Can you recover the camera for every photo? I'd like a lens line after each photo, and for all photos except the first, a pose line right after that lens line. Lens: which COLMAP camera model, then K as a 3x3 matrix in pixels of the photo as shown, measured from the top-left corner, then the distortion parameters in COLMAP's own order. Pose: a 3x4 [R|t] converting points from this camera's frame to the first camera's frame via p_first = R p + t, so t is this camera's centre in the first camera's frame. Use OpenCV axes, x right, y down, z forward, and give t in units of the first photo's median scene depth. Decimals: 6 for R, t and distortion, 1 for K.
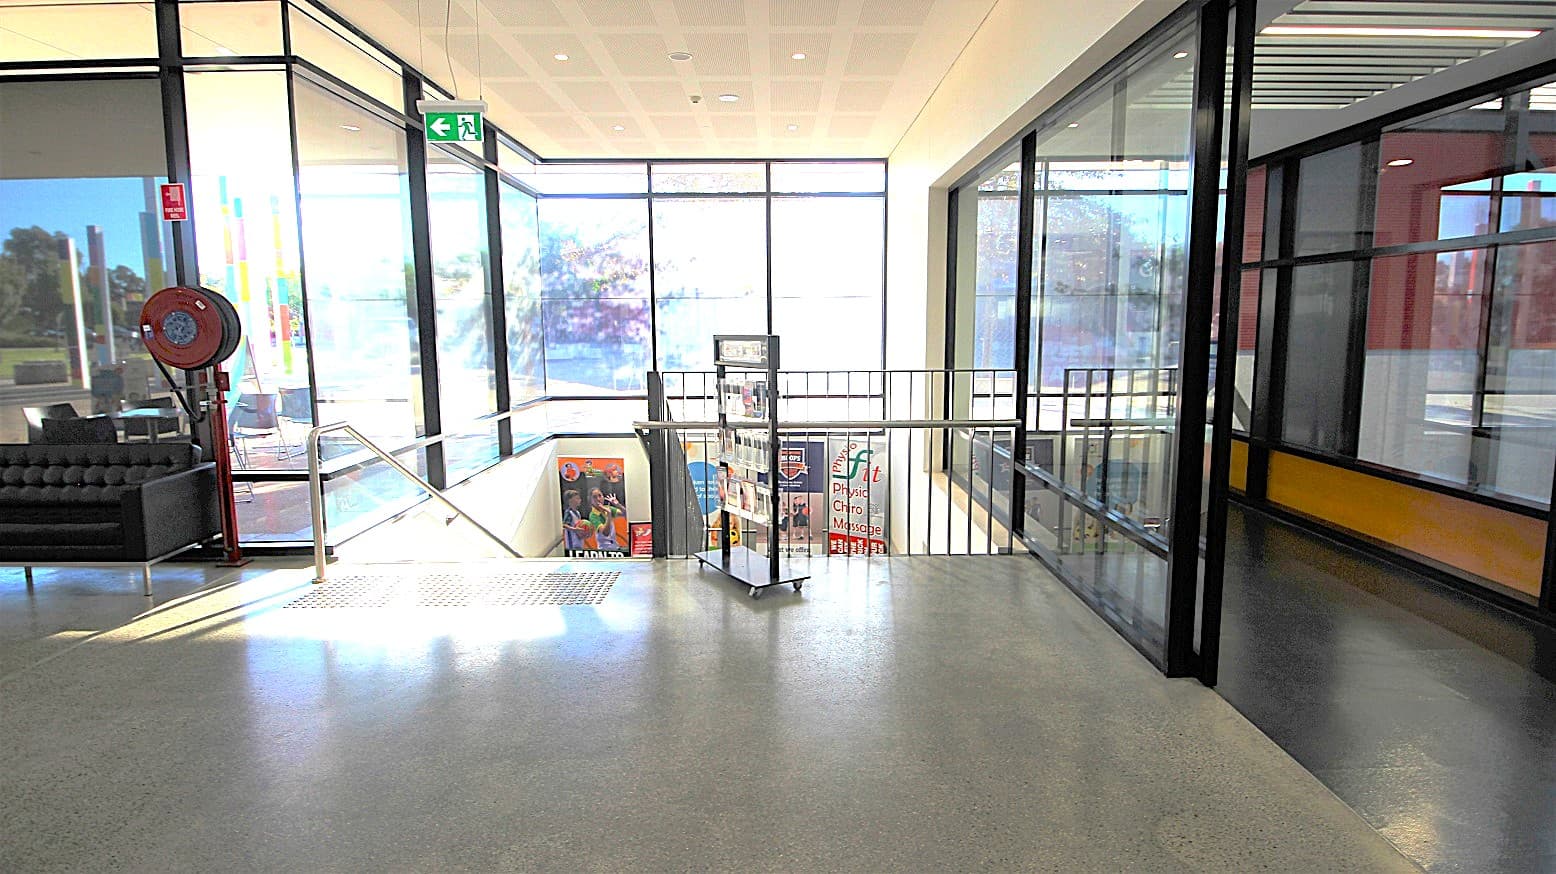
lens RADIAL K [[884.3, 0, 778.0], [0, 884.3, 437.0], [0, 0, 1]] dist [0.015439, -0.000942]
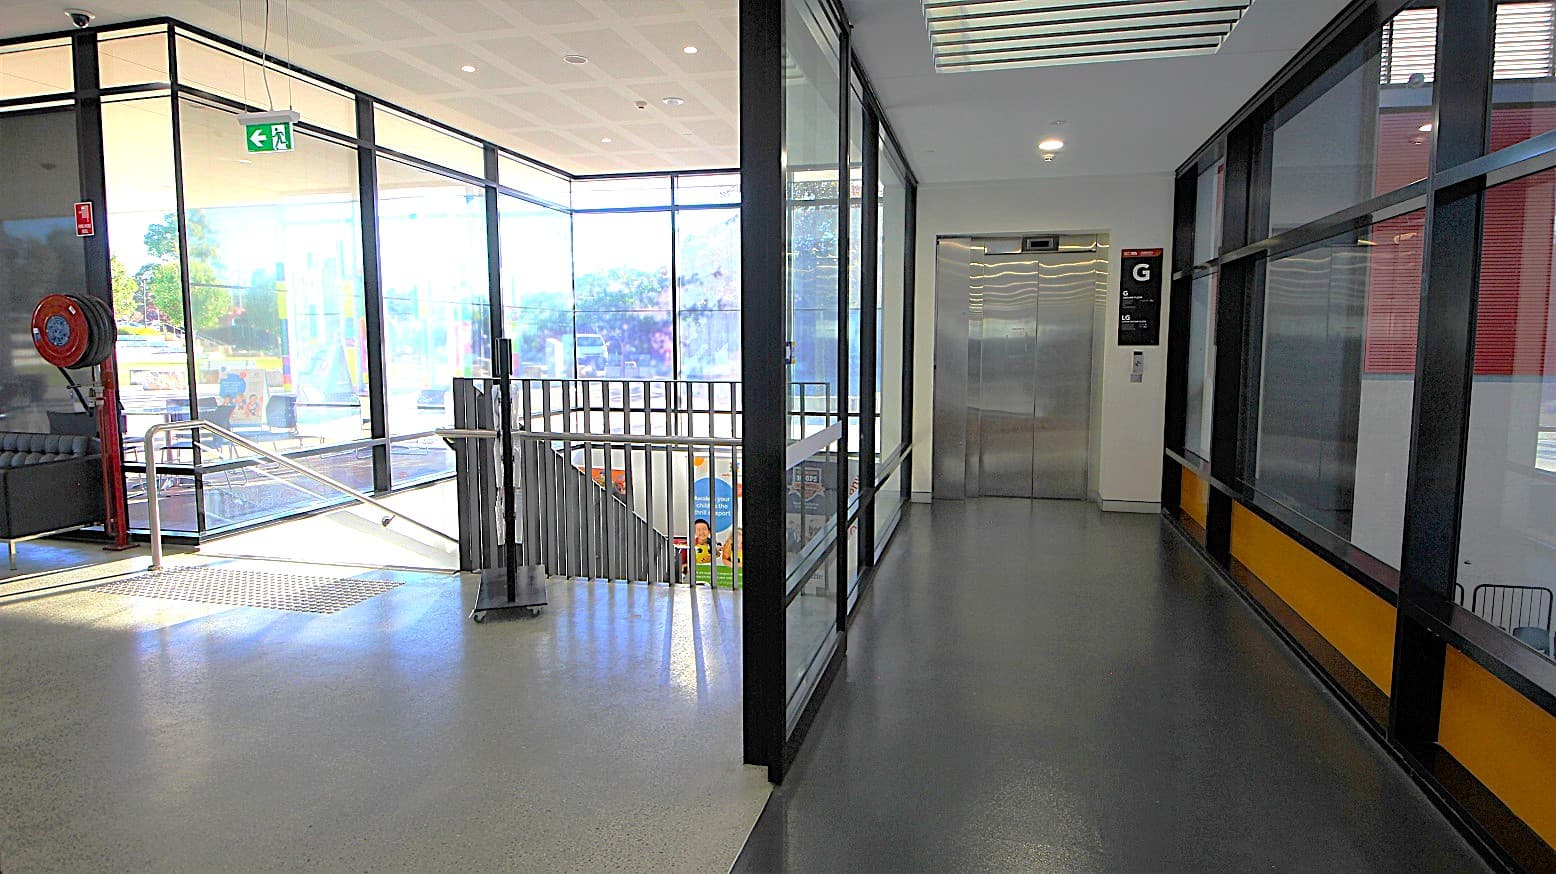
lens RADIAL K [[878.1, 0, 778.0], [0, 878.1, 437.0], [0, 0, 1]] dist [-0.000881, -0.001732]
pose [[0.968668, 0.035679, -0.245782, 0.322422], [-0.040751, 0.999048, -0.015581, -0.006857], [0.244992, 0.025108, 0.969200, 0.113972]]
